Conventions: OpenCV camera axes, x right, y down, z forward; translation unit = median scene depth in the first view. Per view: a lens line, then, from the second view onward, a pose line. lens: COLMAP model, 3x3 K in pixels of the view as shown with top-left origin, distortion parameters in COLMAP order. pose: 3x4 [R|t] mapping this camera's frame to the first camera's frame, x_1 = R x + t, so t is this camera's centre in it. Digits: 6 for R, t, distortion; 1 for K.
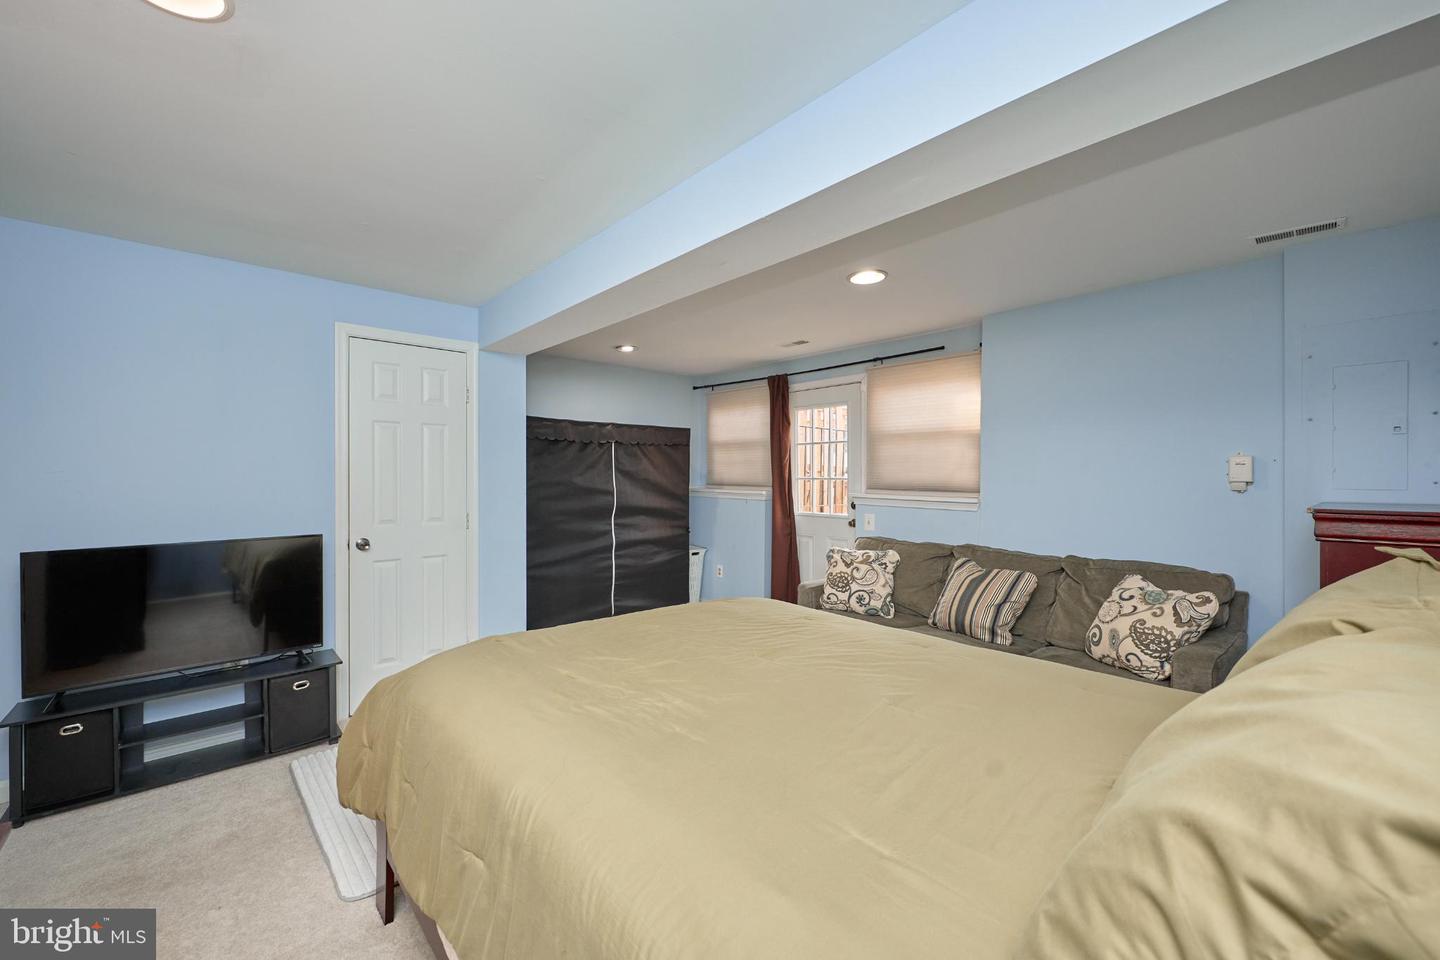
lens RADIAL K [[584.5, 0, 721.7], [0, 584.5, 479.1], [0, 0, 1]] dist [0.001835, -0.000040]
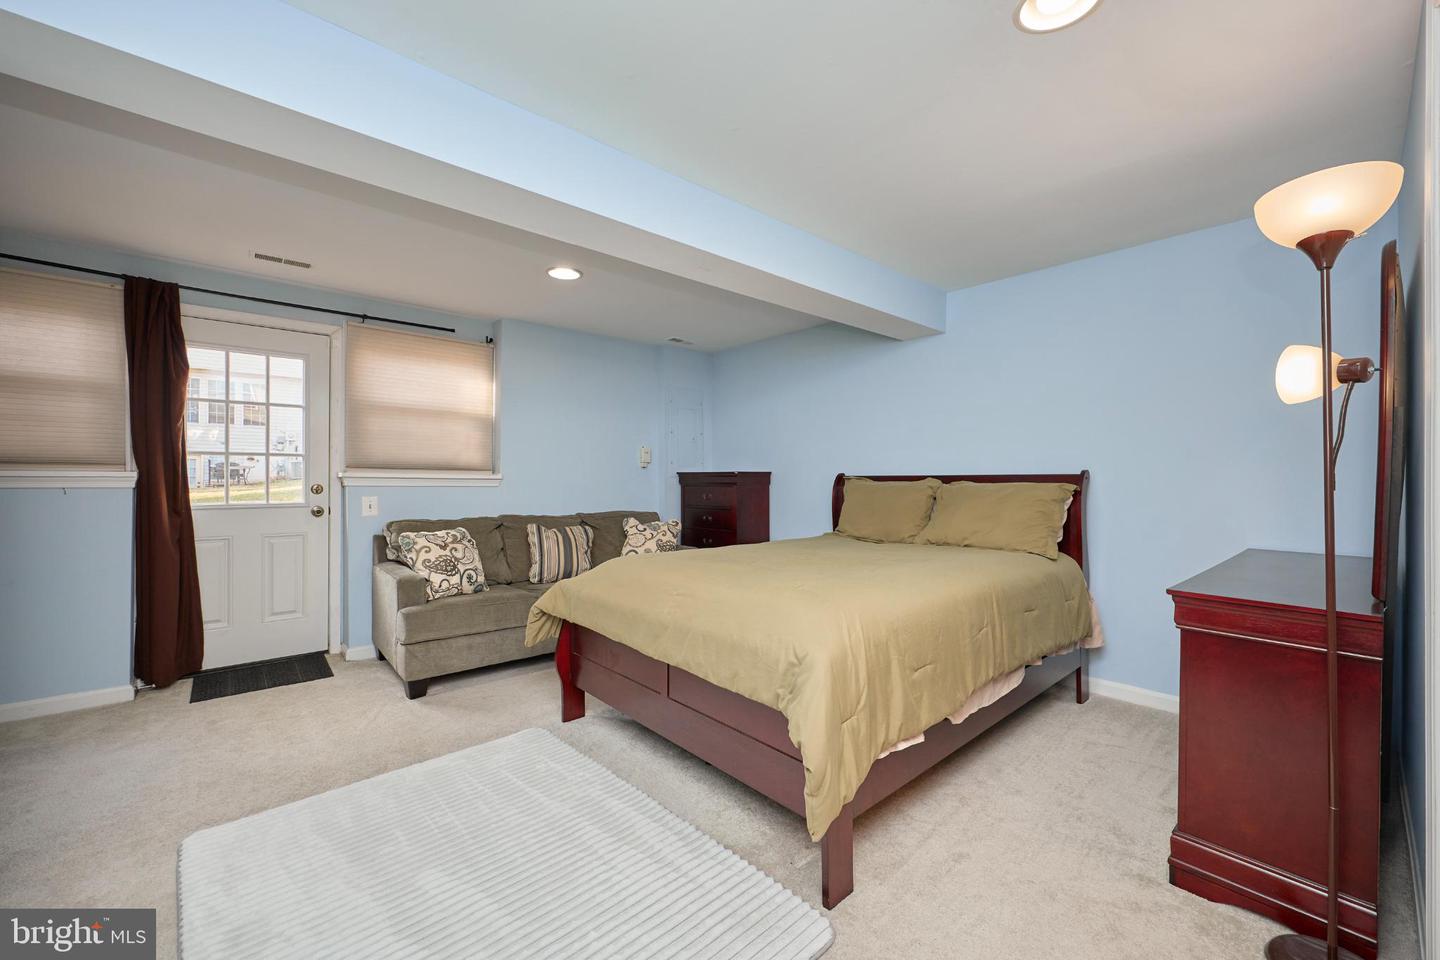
lens RADIAL K [[584.5, 0, 713.6], [0, 584.5, 480.7], [0, 0, 1]] dist [0.001835, -0.000040]
pose [[-0.007593, -0.006143, 0.999952, -0.582223], [0.003758, 0.999974, 0.006172, 0.031610], [-0.999964, 0.003805, -0.007570, 0.480398]]
